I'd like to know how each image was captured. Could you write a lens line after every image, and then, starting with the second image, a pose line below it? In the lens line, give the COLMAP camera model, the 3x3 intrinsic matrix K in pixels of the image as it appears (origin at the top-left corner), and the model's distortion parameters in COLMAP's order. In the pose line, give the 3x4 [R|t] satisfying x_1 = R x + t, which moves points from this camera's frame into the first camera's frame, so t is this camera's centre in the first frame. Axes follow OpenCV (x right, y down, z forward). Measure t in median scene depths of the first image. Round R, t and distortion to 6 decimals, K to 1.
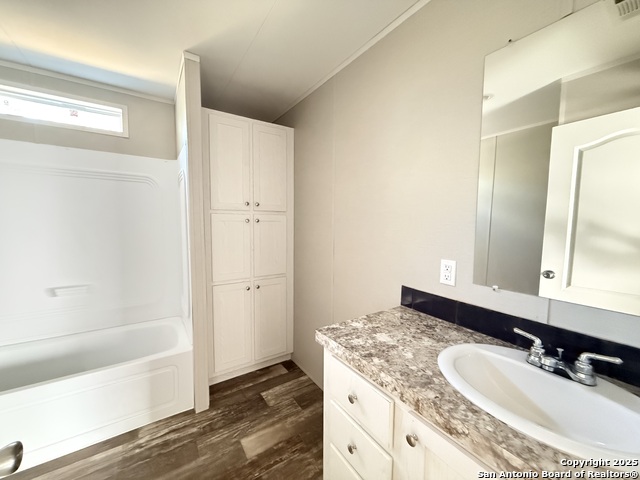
lens RADIAL K [[254.1, 0, 317.2], [0, 254.1, 241.0], [0, 0, 1]] dist [-0.000196, 0.000616]
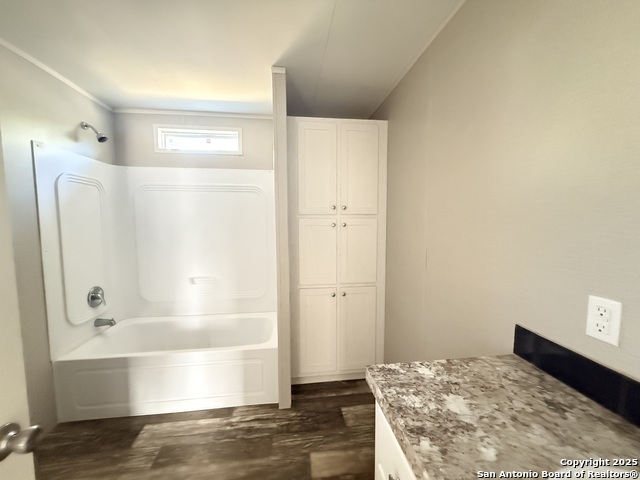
lens RADIAL K [[254.1, 0, 317.6], [0, 254.1, 240.9], [0, 0, 1]] dist [-0.000196, 0.000616]
pose [[0.895249, 0.023697, -0.444937, 0.125125], [-0.024536, 0.999691, 0.003874, -0.027188], [0.444891, 0.007449, 0.895554, 0.131607]]
